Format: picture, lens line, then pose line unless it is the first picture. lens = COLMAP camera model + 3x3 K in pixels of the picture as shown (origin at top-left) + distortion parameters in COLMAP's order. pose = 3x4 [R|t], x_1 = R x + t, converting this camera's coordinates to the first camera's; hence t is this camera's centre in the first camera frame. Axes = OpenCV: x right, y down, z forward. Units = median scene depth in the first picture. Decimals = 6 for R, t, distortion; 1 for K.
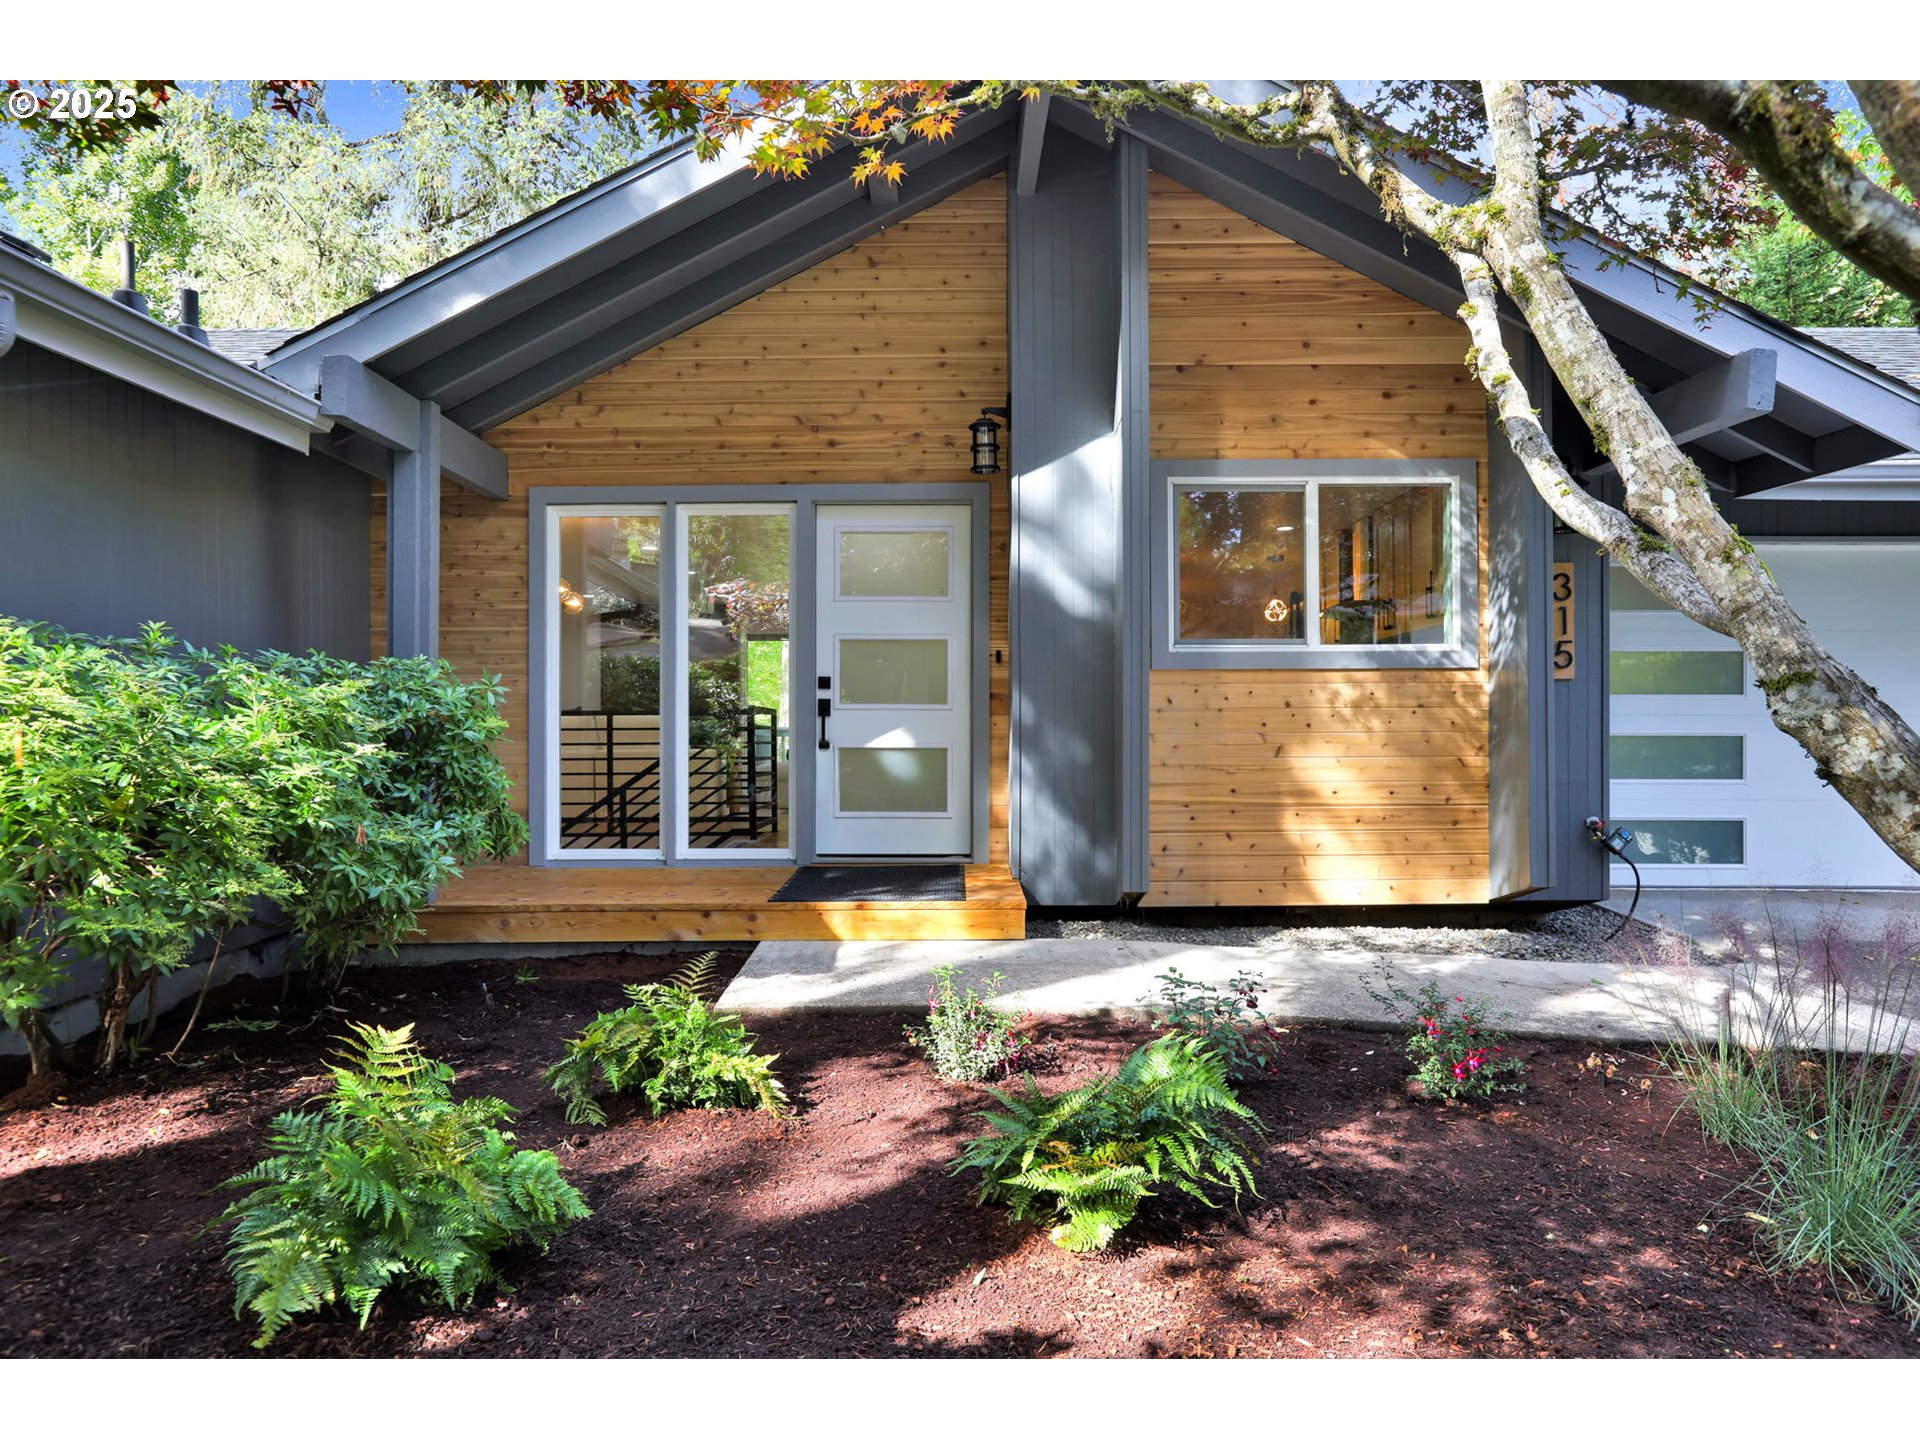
lens RADIAL K [[1416.9, 0, 985.3], [0, 1416.9, 801.7], [0, 0, 1]] dist [0.005773, 0.002726]
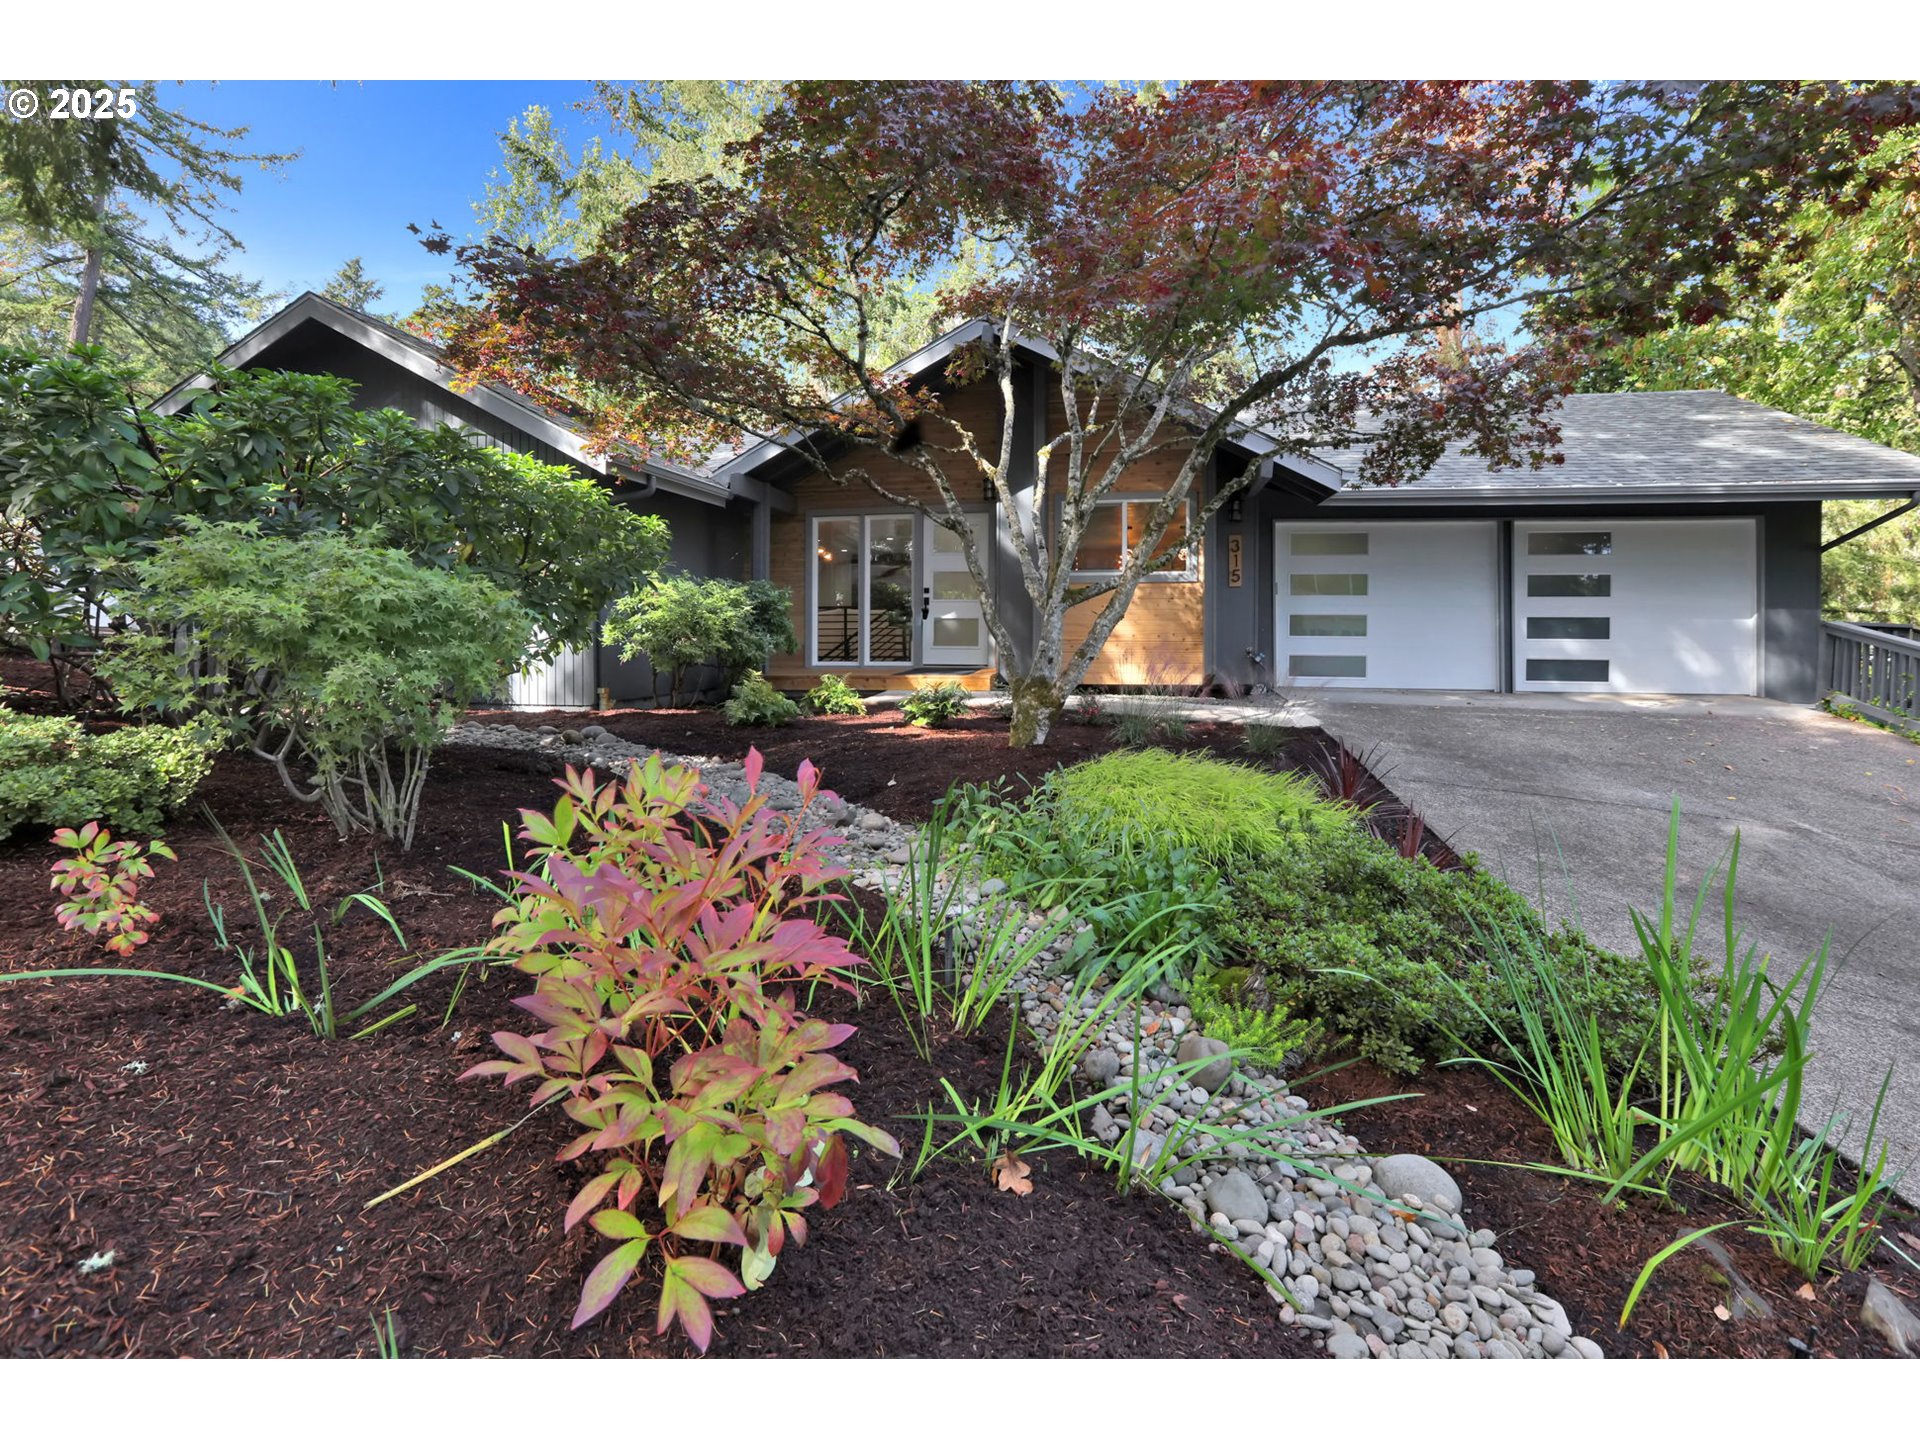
lens RADIAL K [[1416.9, 0, 985.3], [0, 1416.9, 801.7], [0, 0, 1]] dist [0.005773, 0.002726]
pose [[0.975858, 0.024731, -0.217003, 0.532203], [-0.014338, 0.998679, 0.049337, 0.156641], [0.217936, -0.045034, 0.974923, -1.358010]]
